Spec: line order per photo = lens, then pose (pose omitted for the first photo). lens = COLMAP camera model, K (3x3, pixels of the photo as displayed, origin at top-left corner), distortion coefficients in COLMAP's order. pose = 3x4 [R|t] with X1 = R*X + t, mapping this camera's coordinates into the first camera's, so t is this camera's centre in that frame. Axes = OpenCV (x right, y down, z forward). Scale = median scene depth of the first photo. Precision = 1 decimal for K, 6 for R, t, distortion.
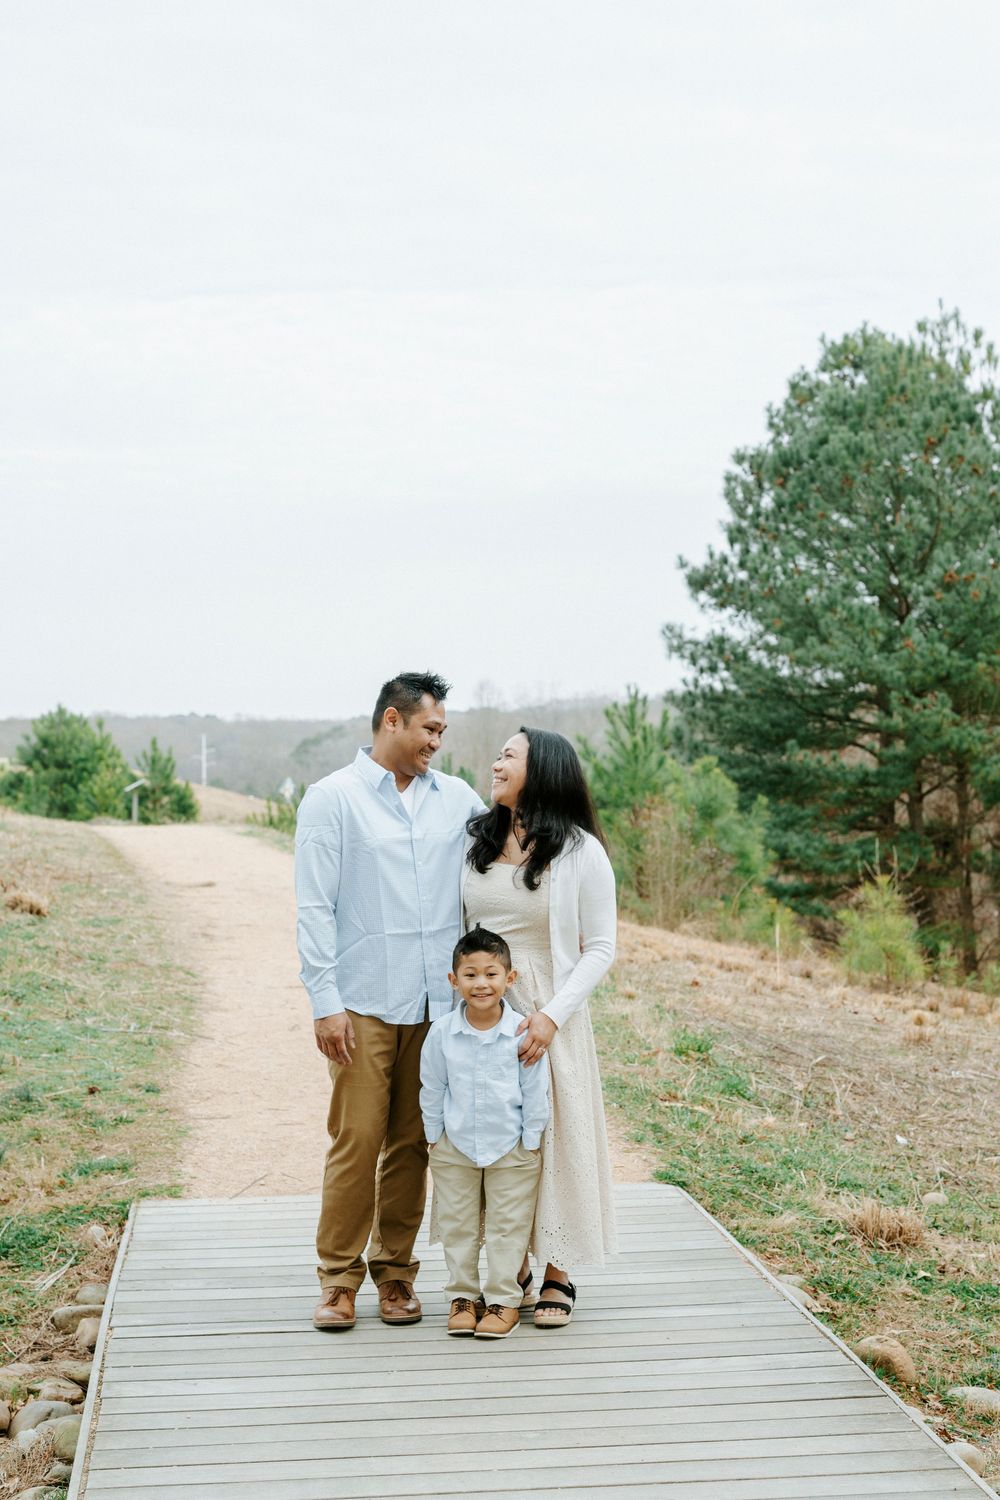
lens RADIAL K [[2443.7, 0, 500.0], [0, 2443.7, 750.0], [0, 0, 1]] dist [0.029001, -0.100674]
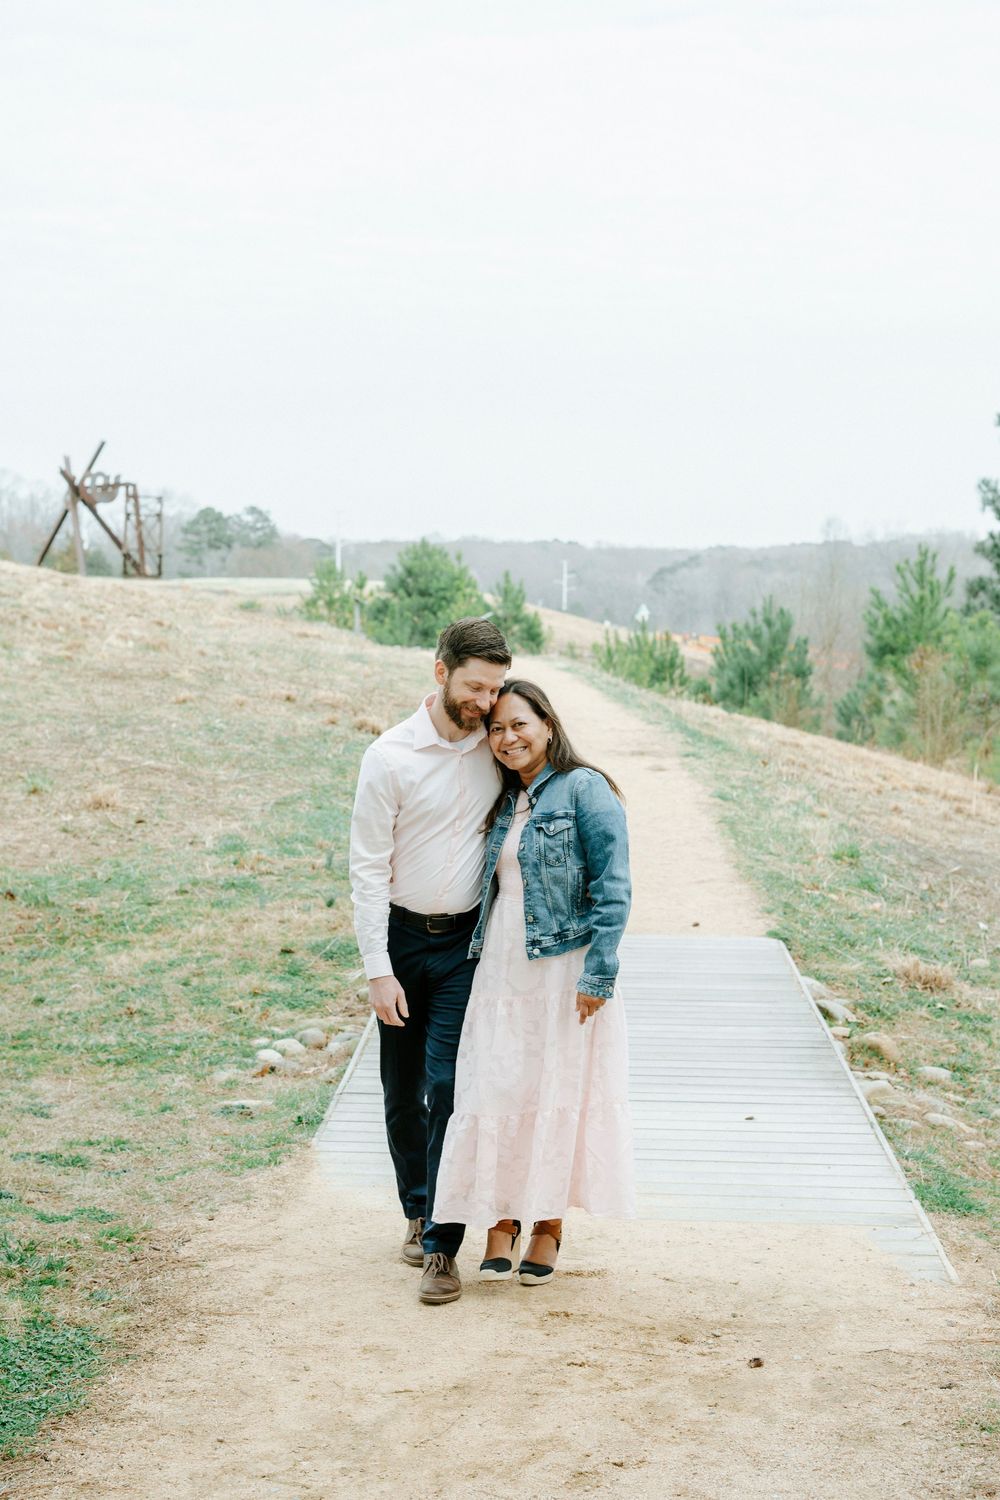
lens RADIAL K [[2443.7, 0, 500.0], [0, 2443.7, 750.0], [0, 0, 1]] dist [0.029001, -0.100674]
pose [[0.988061, 0.037664, -0.149388, 0.033986], [-0.026582, 0.996792, 0.075498, -0.011958], [0.151752, -0.070626, 0.985892, -0.131552]]
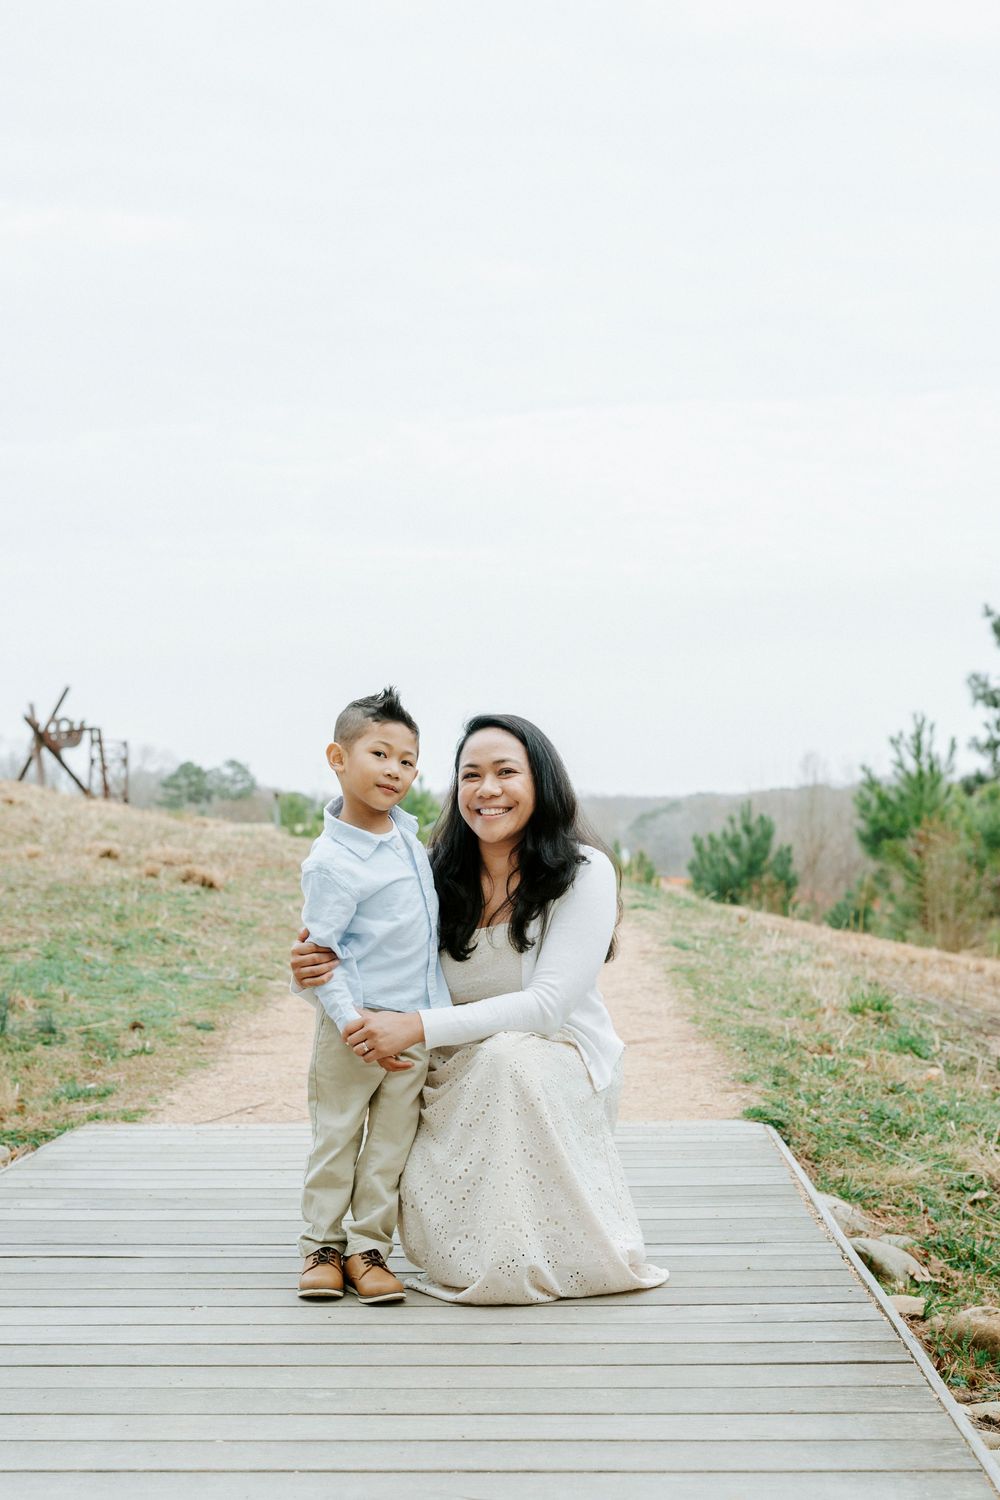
lens RADIAL K [[2285.6, 0, 500.0], [0, 2285.6, 750.0], [0, 0, 1]] dist [0.006278, 0.004035]
pose [[0.988426, -0.003029, -0.151673, 0.027565], [-0.003051, 0.999202, -0.039836, 0.024970], [0.151672, 0.039838, 0.987628, 0.075740]]
